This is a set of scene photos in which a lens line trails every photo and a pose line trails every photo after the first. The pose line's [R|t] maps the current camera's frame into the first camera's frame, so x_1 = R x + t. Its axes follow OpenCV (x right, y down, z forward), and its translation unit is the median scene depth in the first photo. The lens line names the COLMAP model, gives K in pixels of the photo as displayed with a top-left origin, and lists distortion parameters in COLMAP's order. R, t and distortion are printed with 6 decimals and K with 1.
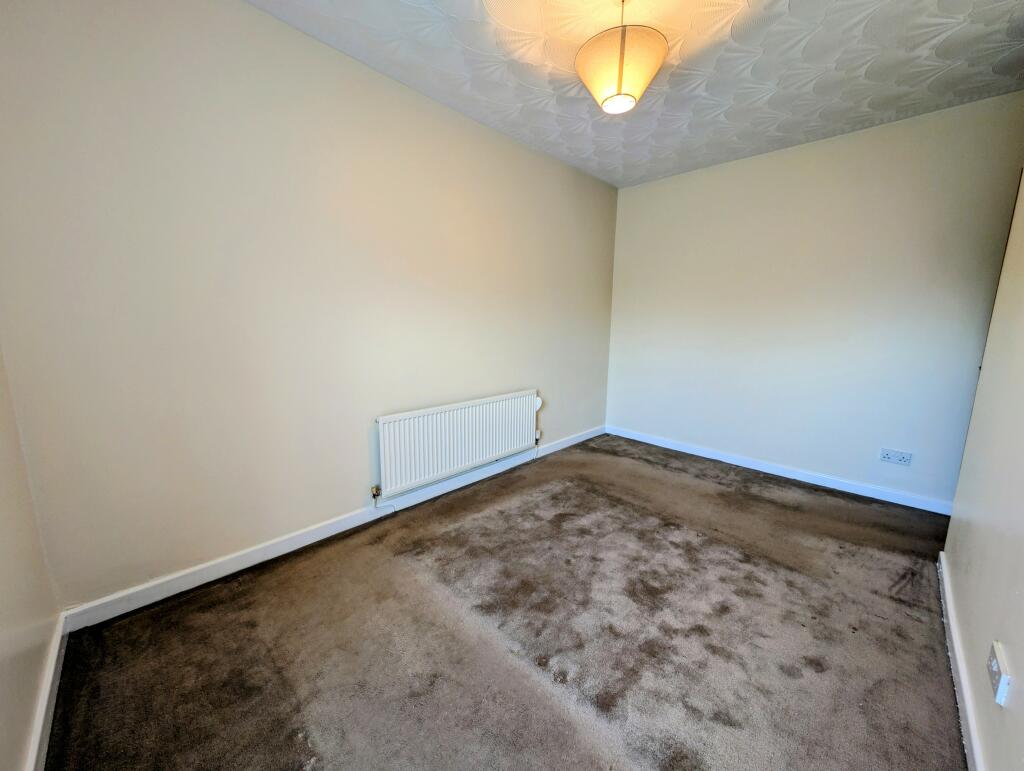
lens RADIAL K [[366.1, 0, 512.0], [0, 366.1, 385.5], [0, 0, 1]] dist [0.000003, 0.000086]
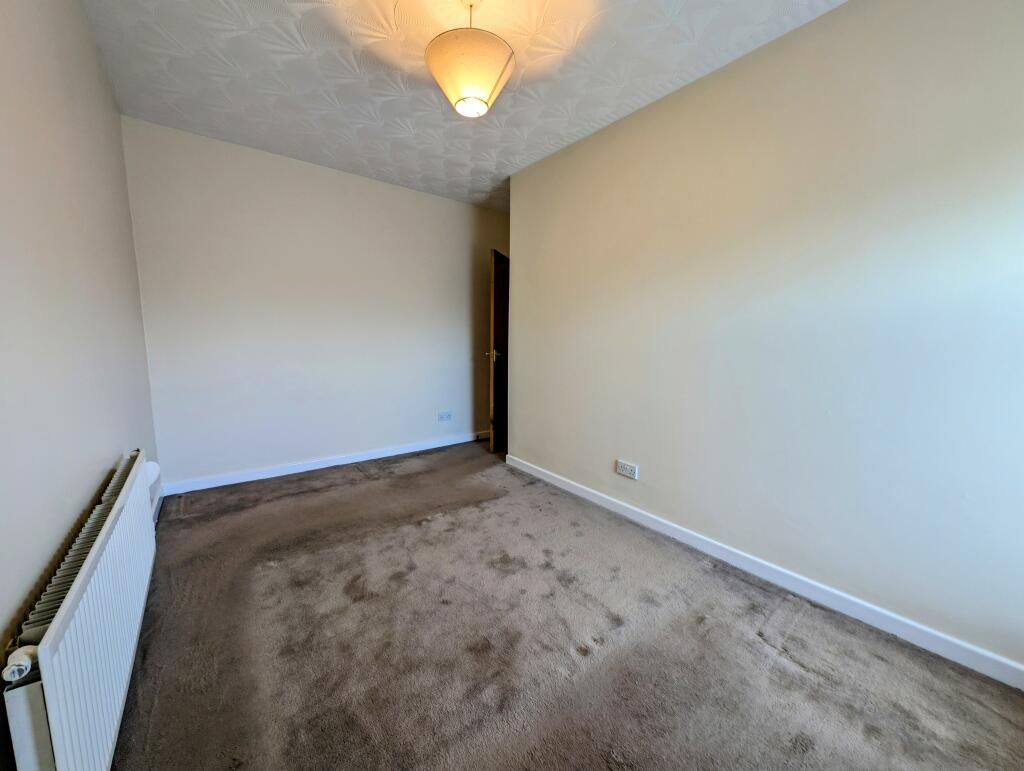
lens RADIAL K [[366.1, 0, 512.0], [0, 366.1, 385.5], [0, 0, 1]] dist [0.000003, 0.000086]
pose [[0.170981, -0.140676, 0.975180, -0.459021], [0.159665, 0.980629, 0.113468, -0.072236], [-0.972251, 0.136301, 0.190129, 0.479054]]
